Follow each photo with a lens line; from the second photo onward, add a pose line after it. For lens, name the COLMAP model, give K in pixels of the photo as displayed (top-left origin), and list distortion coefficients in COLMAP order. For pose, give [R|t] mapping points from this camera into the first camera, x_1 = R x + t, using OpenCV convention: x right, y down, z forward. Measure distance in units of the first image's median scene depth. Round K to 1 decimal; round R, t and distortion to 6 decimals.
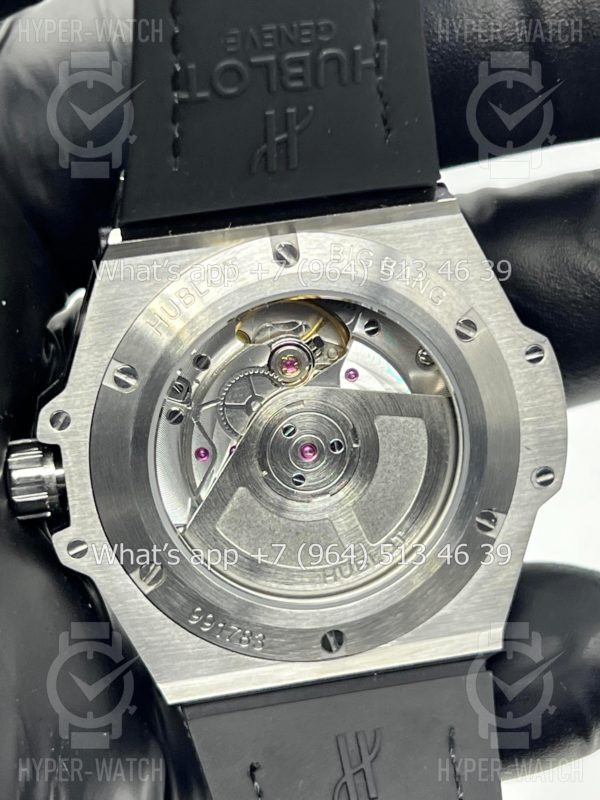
lens RADIAL K [[1863.7, 0, 303.5], [0, 1863.7, 402.1], [0, 0, 1]] dist [0.213565, 0.000000]
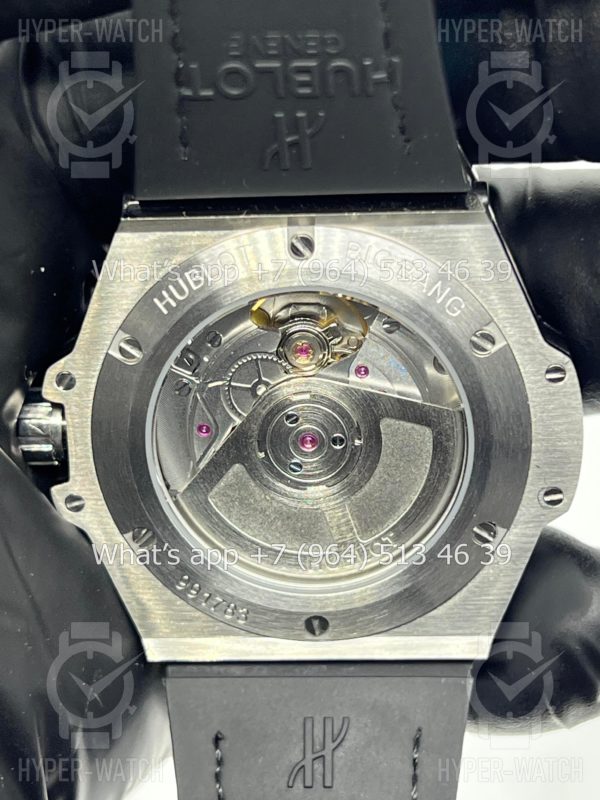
lens RADIAL K [[1863.7, 0, 296.8], [0, 1863.7, 410.3], [0, 0, 1]] dist [0.213565, 0.000000]
pose [[0.973216, 0.144762, -0.178589, 0.171113], [-0.116498, 0.980262, 0.159731, -0.147608], [0.198187, -0.134648, 0.970872, 0.037434]]
